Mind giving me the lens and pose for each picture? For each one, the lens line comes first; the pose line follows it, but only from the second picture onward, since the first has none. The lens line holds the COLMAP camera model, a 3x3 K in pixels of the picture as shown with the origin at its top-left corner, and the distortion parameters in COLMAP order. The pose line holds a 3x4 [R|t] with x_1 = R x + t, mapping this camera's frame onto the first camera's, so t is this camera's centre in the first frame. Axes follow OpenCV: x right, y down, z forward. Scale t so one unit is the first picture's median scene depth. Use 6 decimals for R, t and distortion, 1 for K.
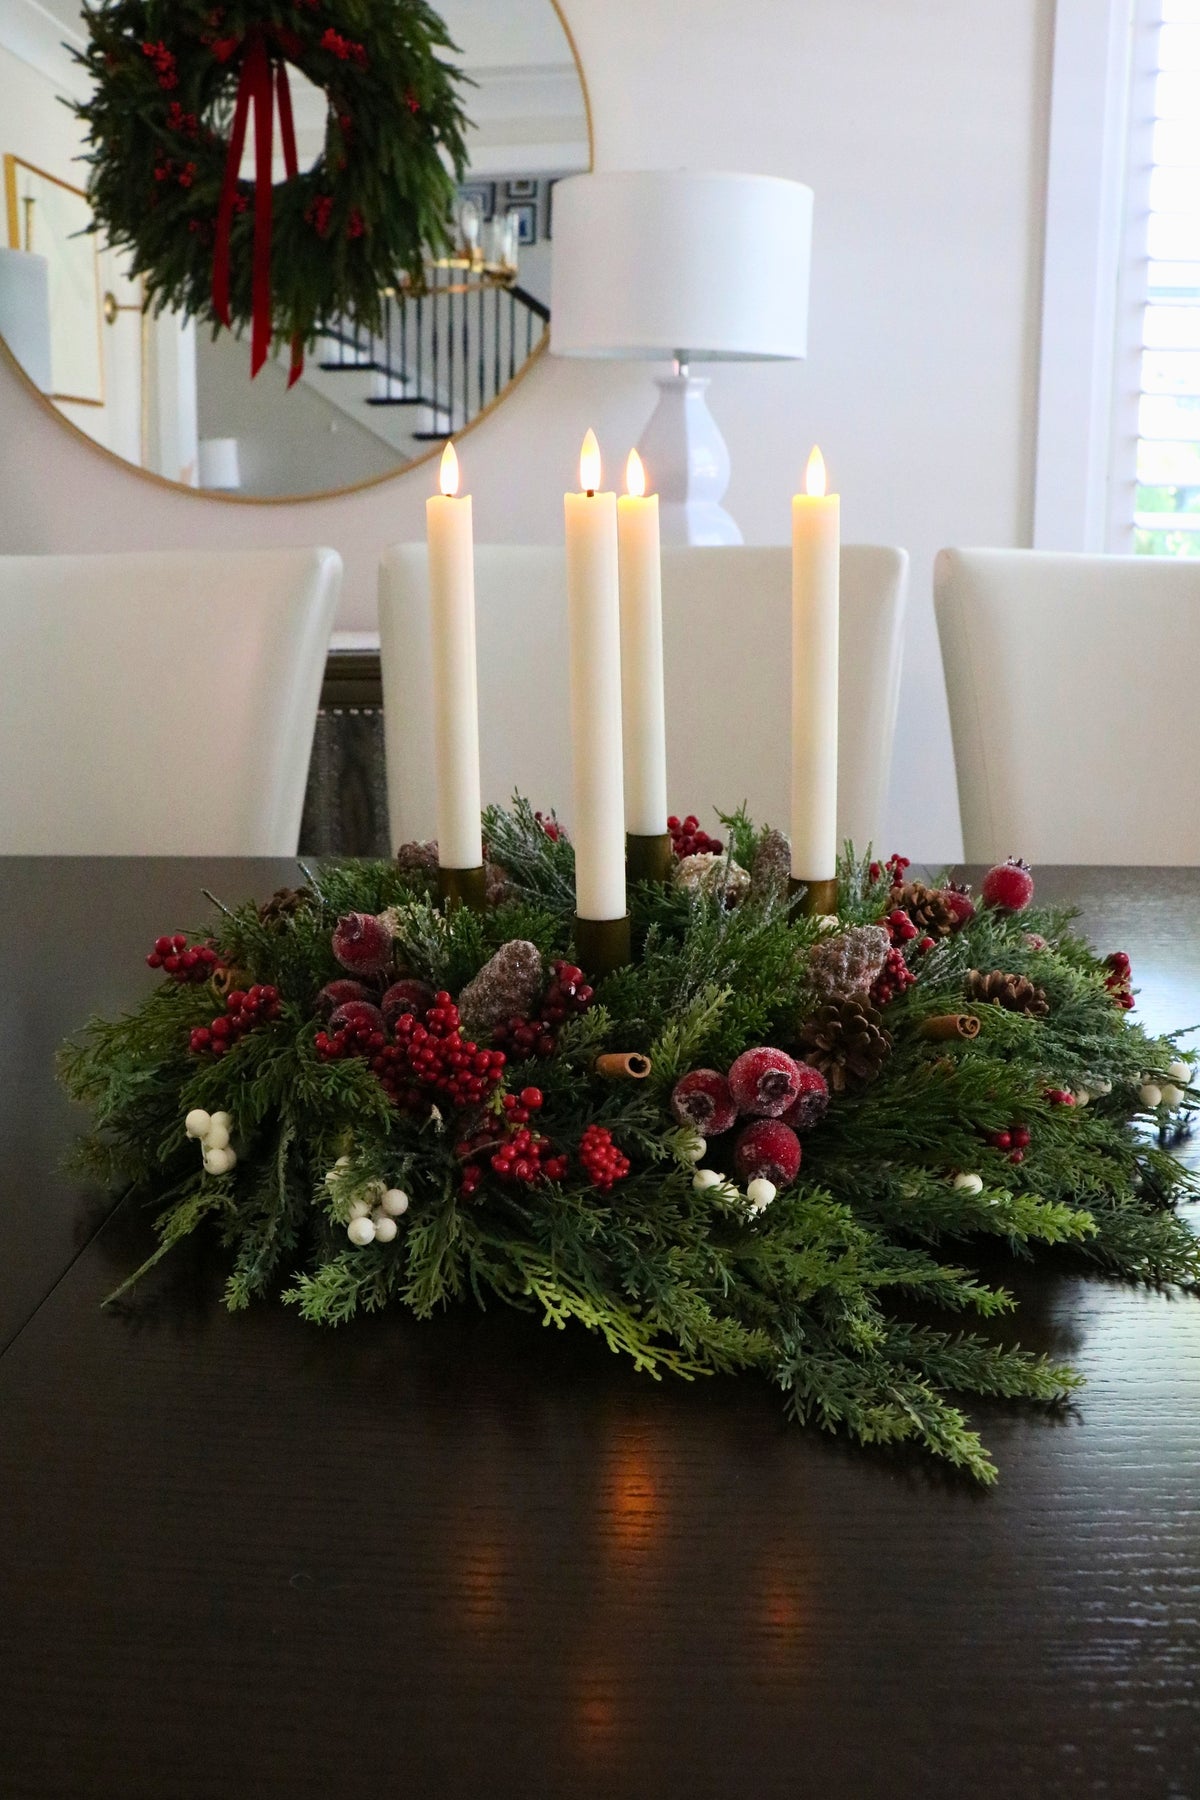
lens RADIAL K [[1614.9, 0, 599.0], [0, 1614.9, 923.5], [0, 0, 1]] dist [-0.167496, 0.018082]
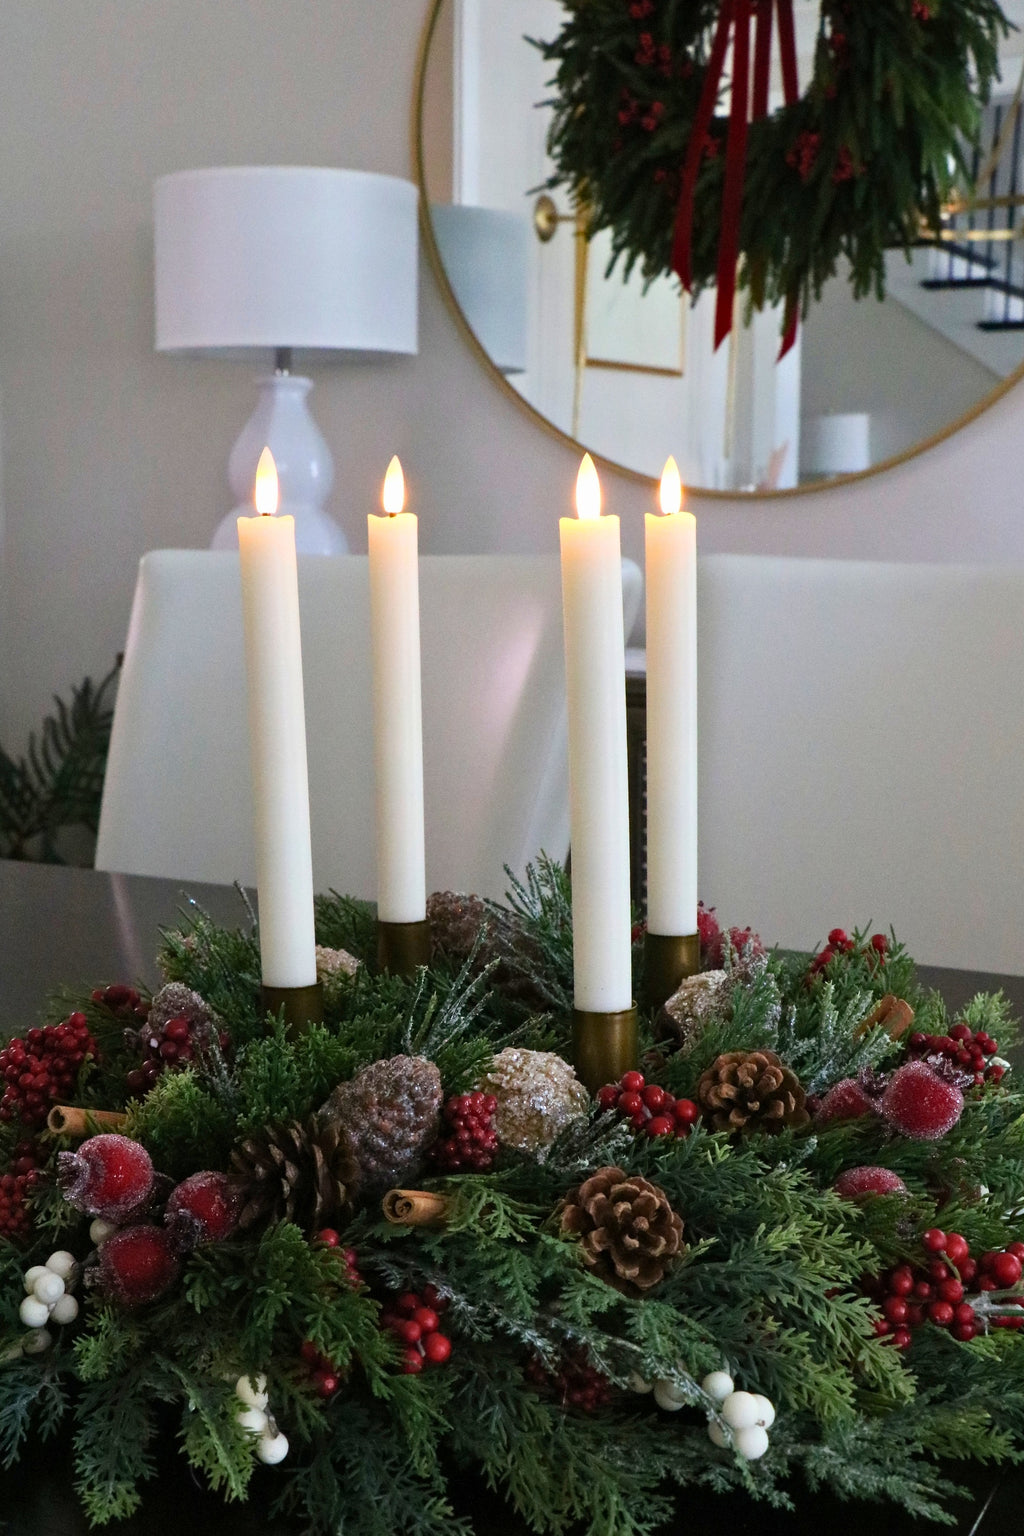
lens RADIAL K [[1988.9, 0, 503.9], [0, 1988.9, 845.5], [0, 0, 1]] dist [-0.044671, 0.395396]
pose [[0.598365, 0.144851, -0.788021, 1.071701], [-0.203403, 0.978764, 0.025463, -0.151608], [0.774975, 0.145049, 0.615122, 0.469277]]
